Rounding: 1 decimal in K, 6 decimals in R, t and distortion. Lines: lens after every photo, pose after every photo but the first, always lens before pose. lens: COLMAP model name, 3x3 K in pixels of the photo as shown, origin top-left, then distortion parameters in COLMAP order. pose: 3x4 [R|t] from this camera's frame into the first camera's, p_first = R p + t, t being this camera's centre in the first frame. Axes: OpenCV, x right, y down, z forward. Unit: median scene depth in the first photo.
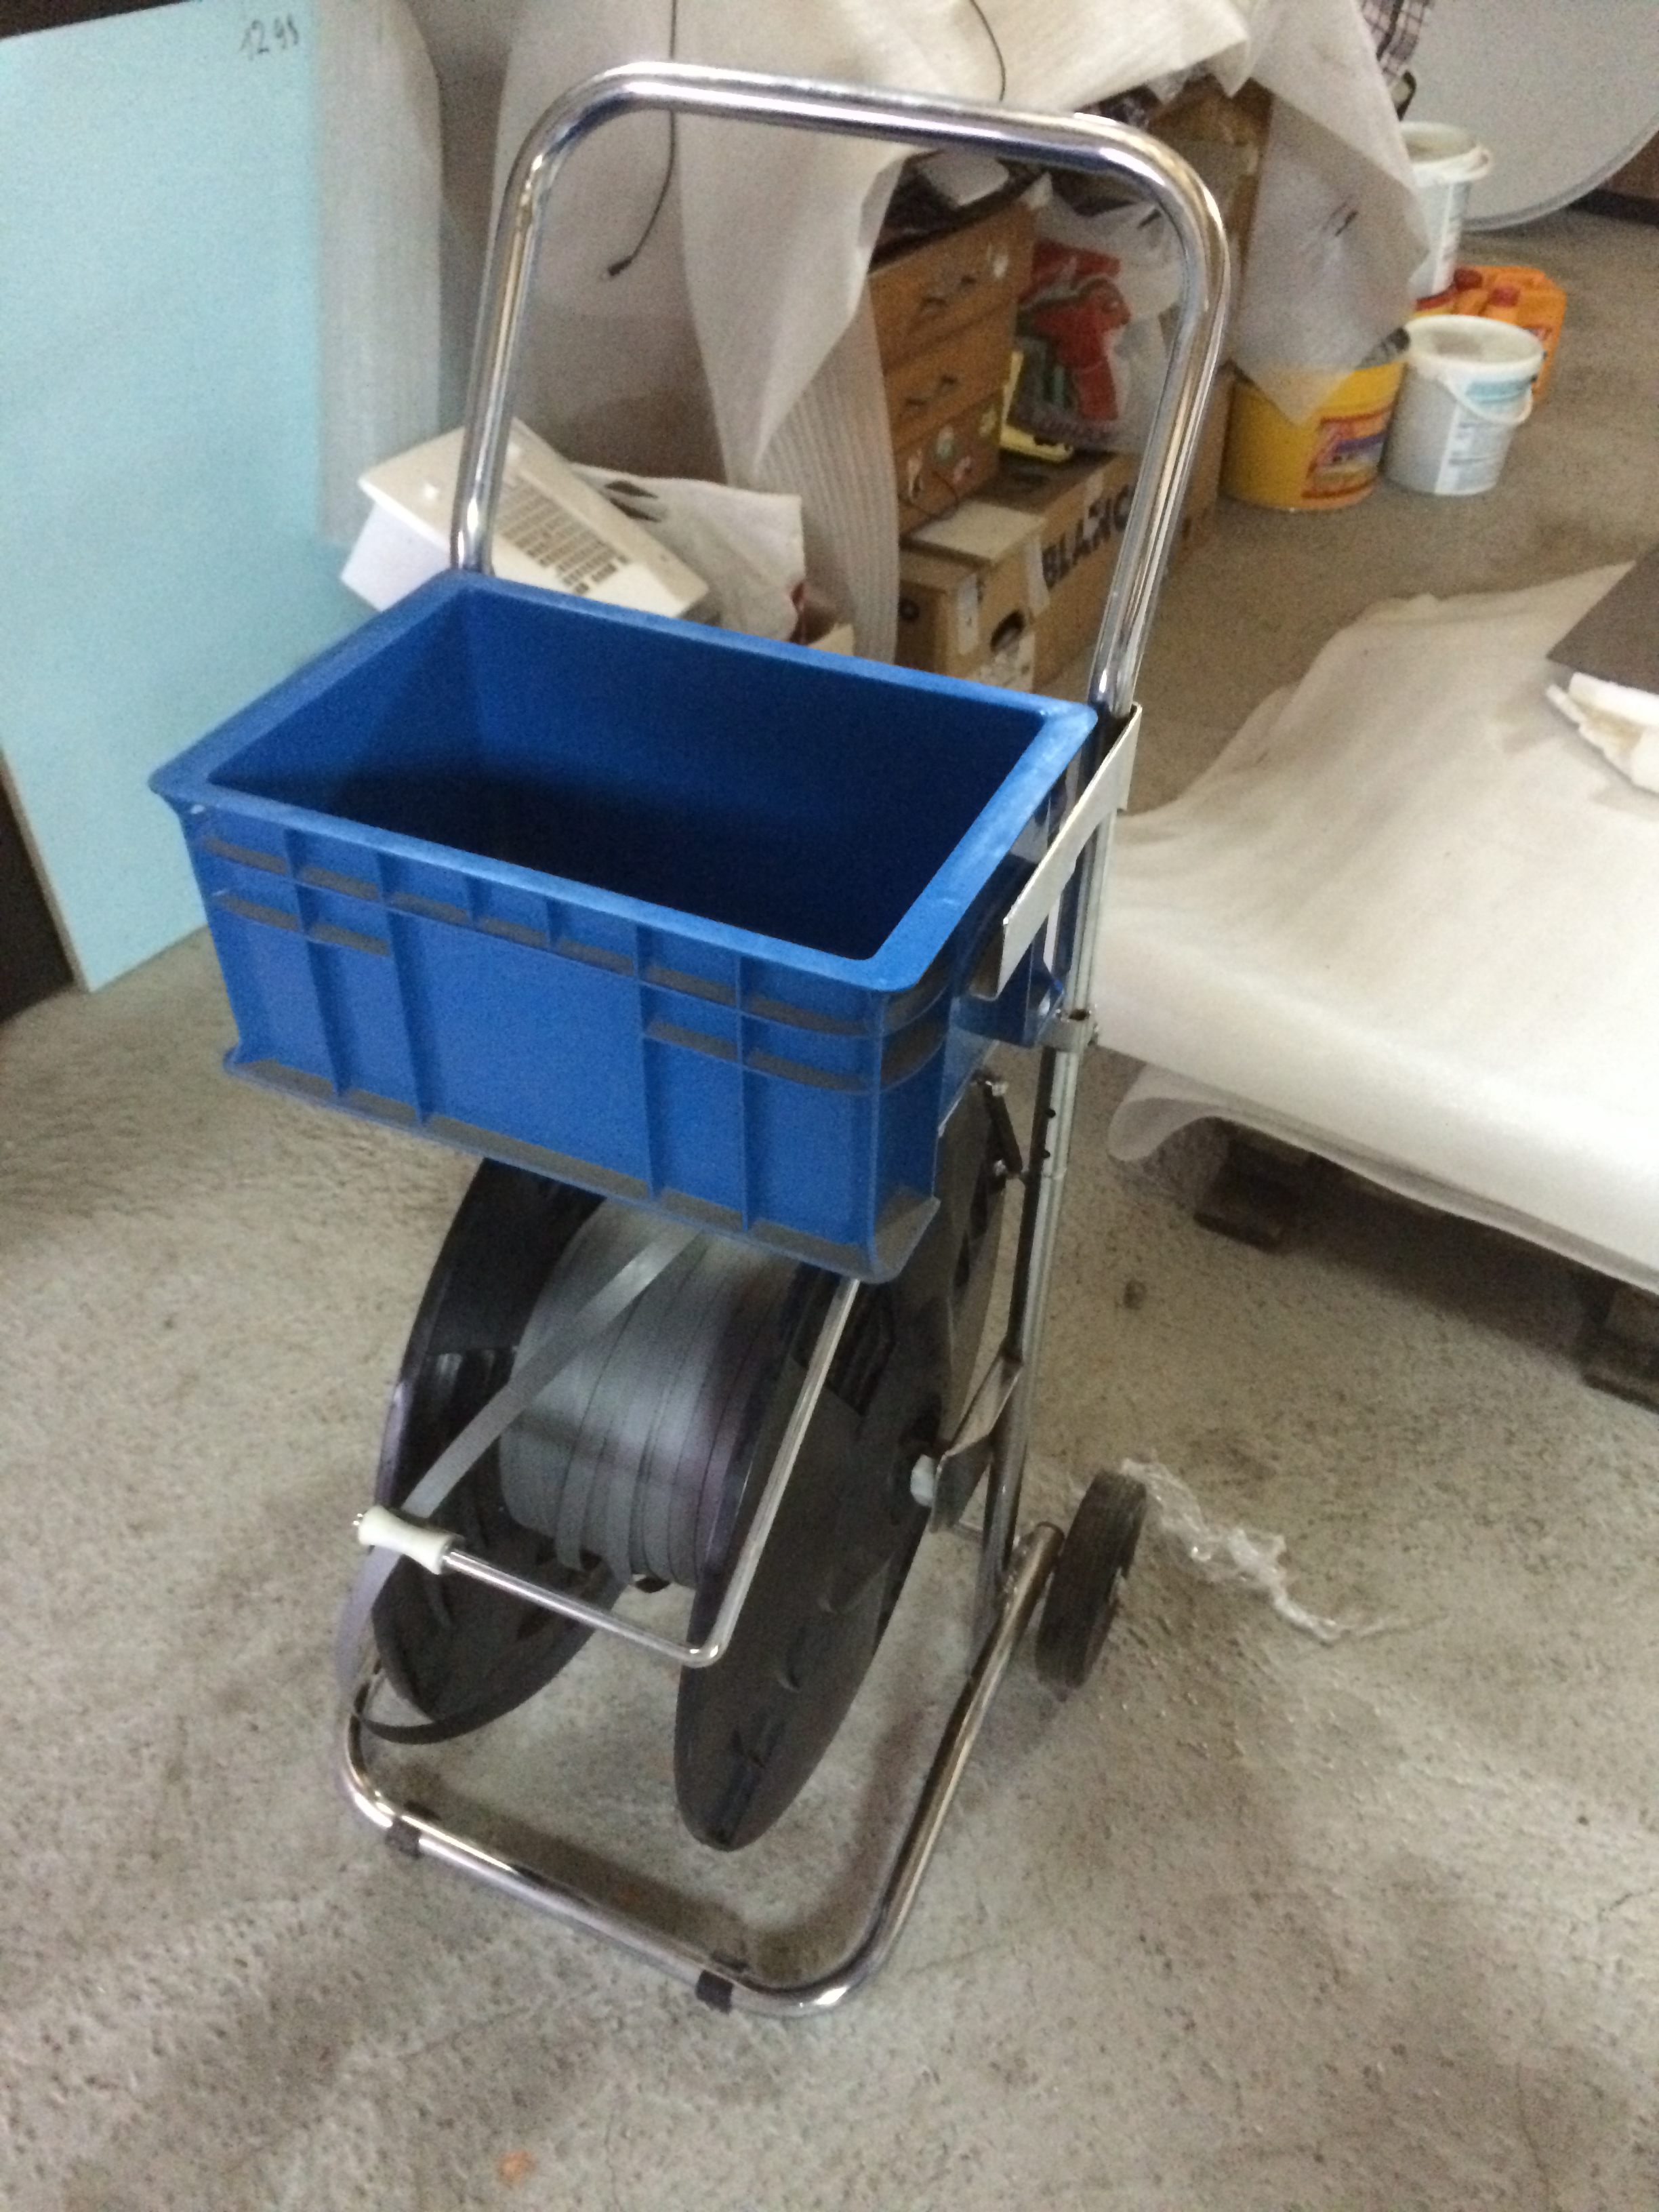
lens RADIAL K [[1955.3, 0, 829.5], [0, 1955.3, 1106.0], [0, 0, 1]] dist [0.052416, -0.056223]
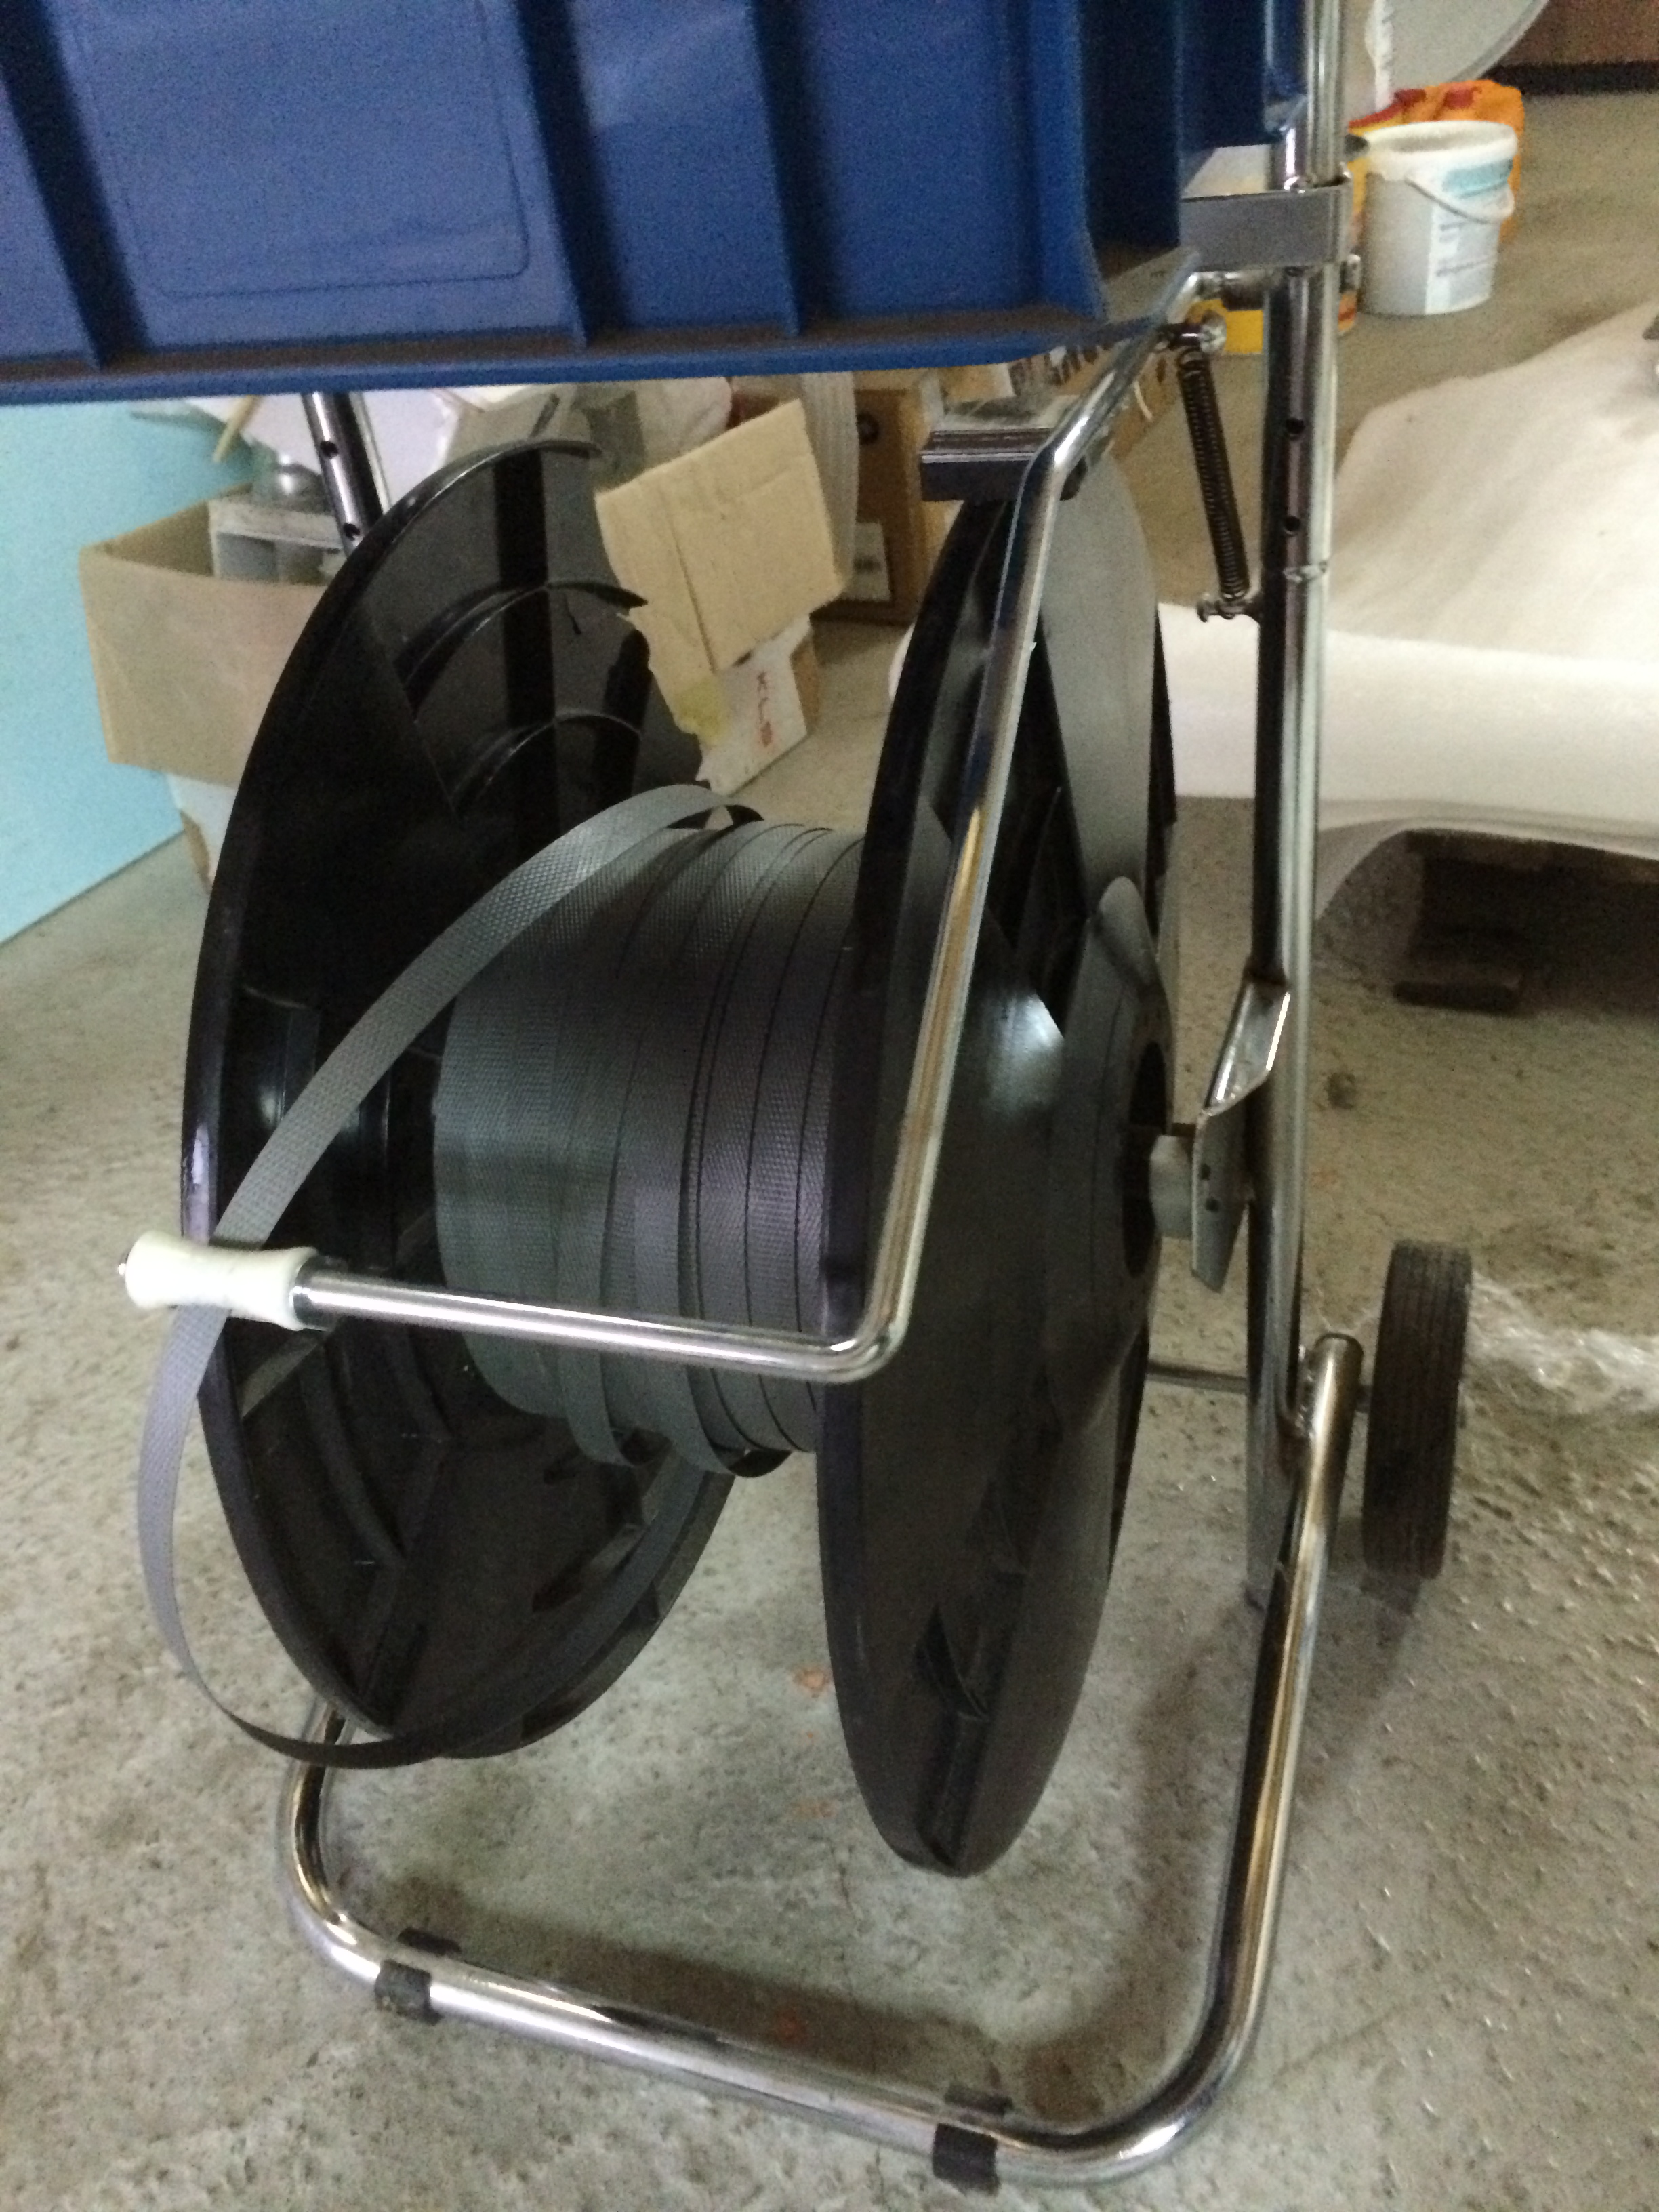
lens RADIAL K [[1931.3, 0, 829.5], [0, 1931.3, 1106.0], [0, 0, 1]] dist [0.052264, -0.073477]
pose [[0.985340, -0.170575, 0.003075, -0.042790], [0.169917, 0.979606, -0.107239, 0.187490], [0.015280, 0.106189, 0.994229, 0.371996]]
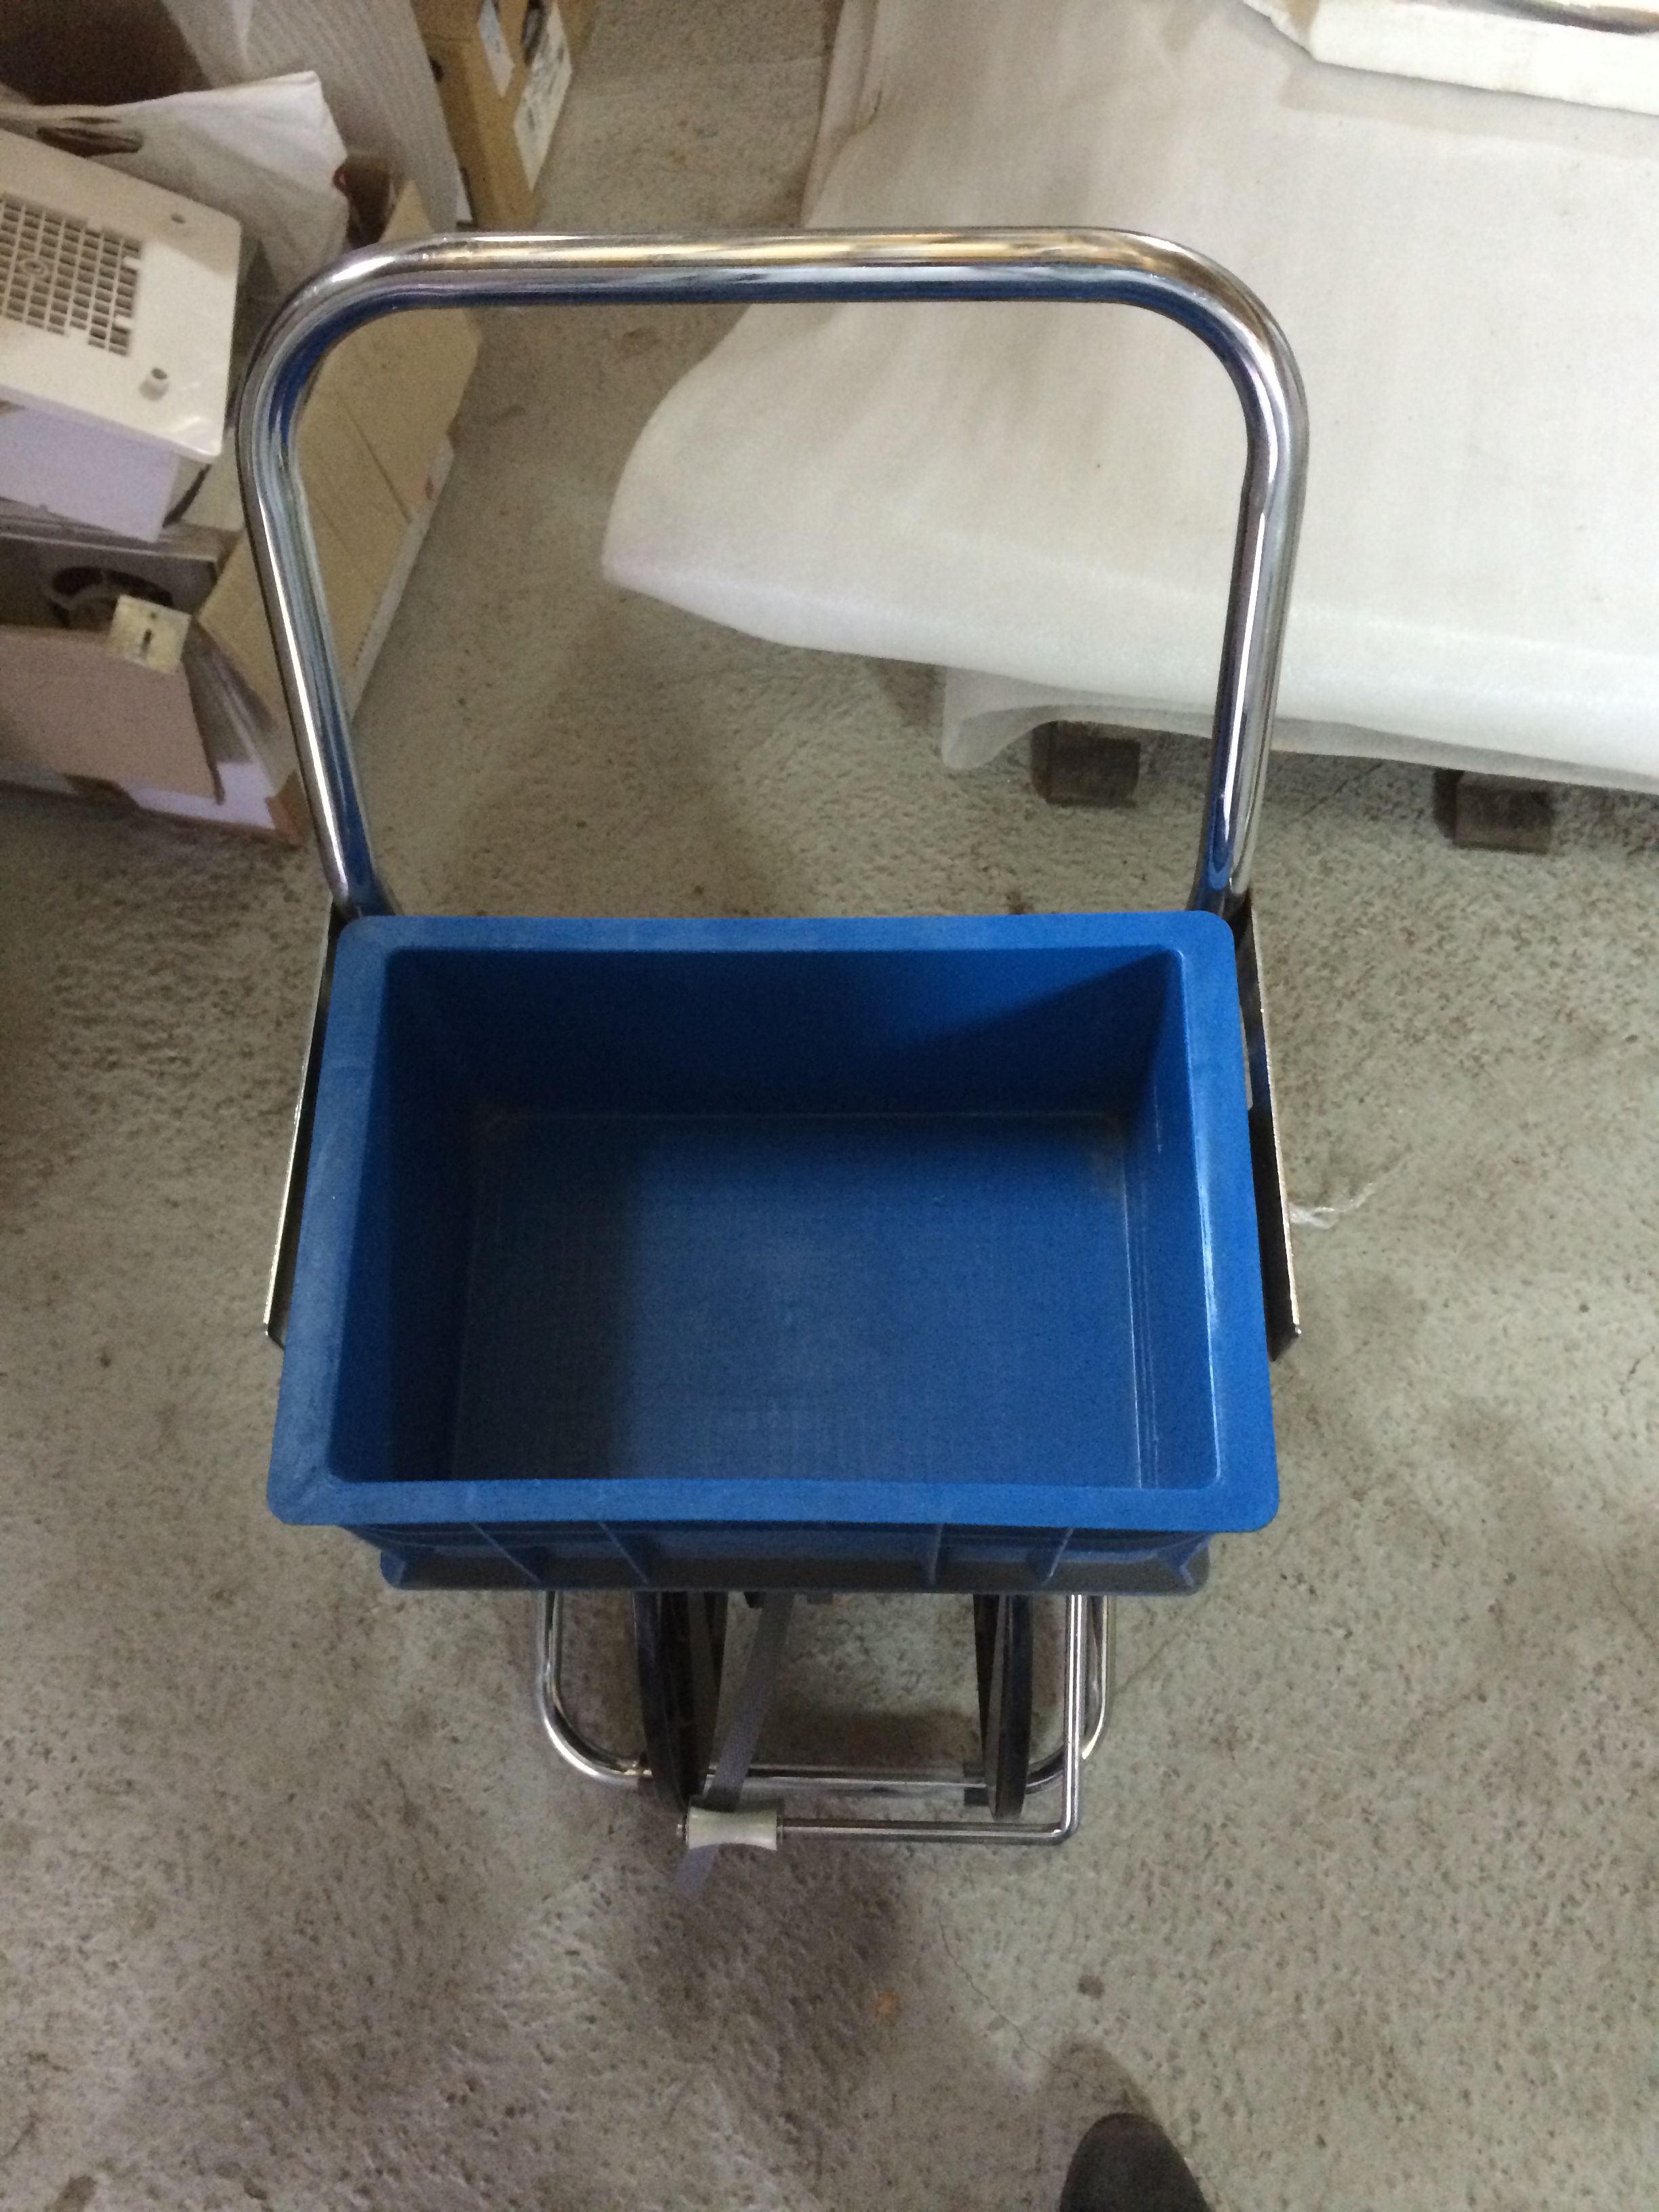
lens RADIAL K [[1929.9, 0, 829.5], [0, 1929.9, 1106.0], [0, 0, 1]] dist [0.040800, -0.002137]
pose [[0.915268, -0.385689, 0.116312, -0.104666], [0.288578, 0.829185, 0.478722, -0.404409], [-0.281083, -0.404594, 0.870228, 0.196781]]
